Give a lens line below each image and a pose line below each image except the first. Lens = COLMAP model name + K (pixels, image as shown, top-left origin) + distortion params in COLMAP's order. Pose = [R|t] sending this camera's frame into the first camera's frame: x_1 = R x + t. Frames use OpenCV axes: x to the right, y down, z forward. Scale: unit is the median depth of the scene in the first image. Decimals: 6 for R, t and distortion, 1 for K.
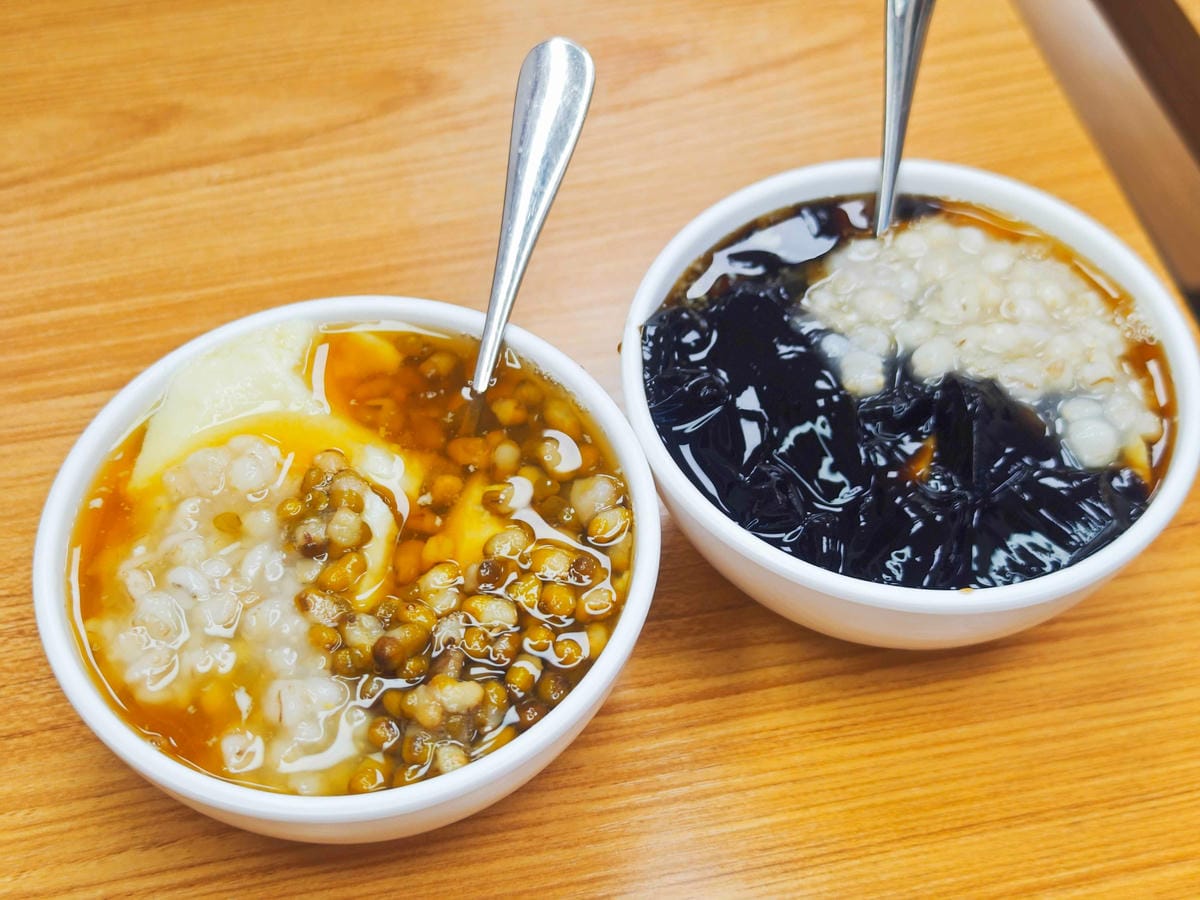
lens RADIAL K [[1581.6, 0, 600.0], [0, 1581.6, 450.0], [0, 0, 1]] dist [0.026733, -0.423833]
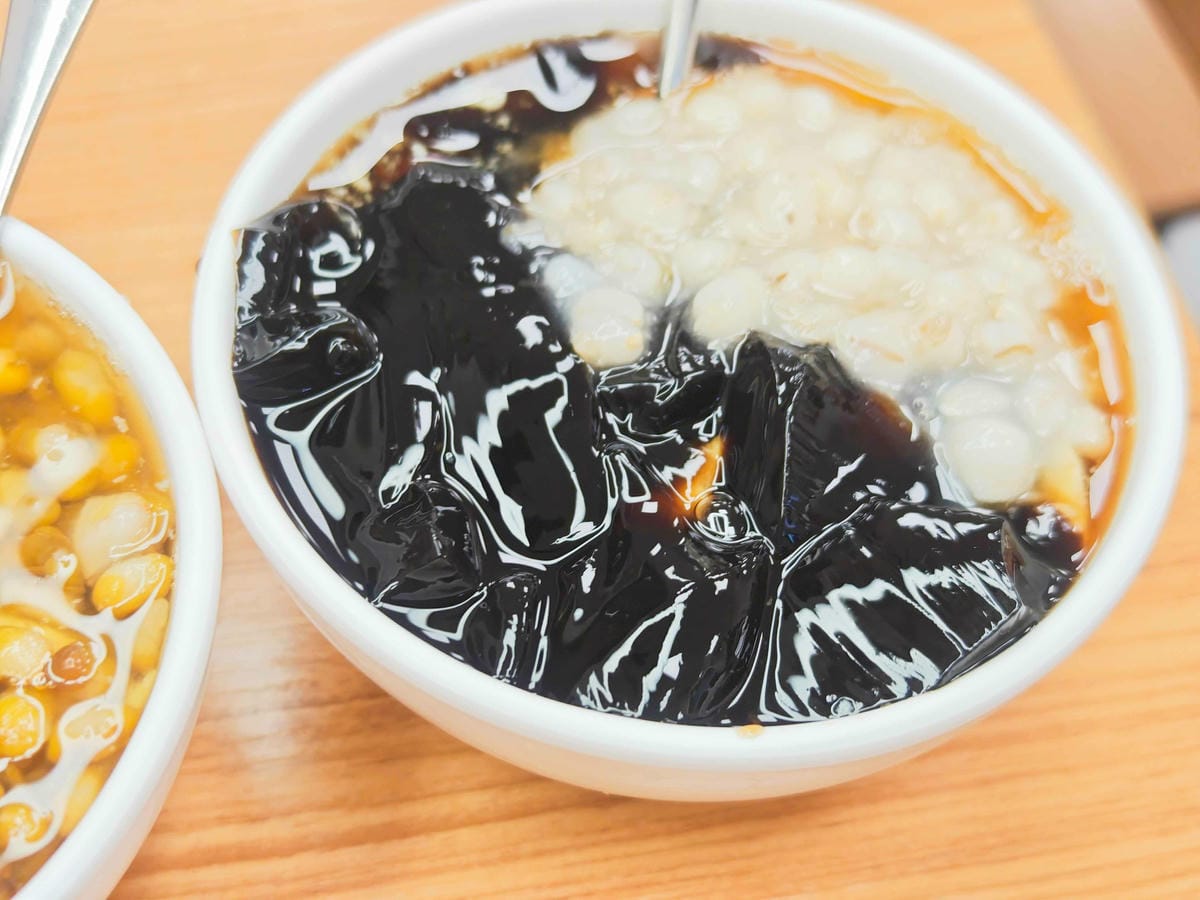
lens RADIAL K [[1581.6, 0, 600.0], [0, 1581.6, 450.0], [0, 0, 1]] dist [0.026733, -0.423833]
pose [[0.998290, 0.030323, 0.049974, 0.136836], [-0.033127, 0.997865, 0.056282, -0.035671], [-0.048161, -0.057841, 0.997163, 0.419849]]
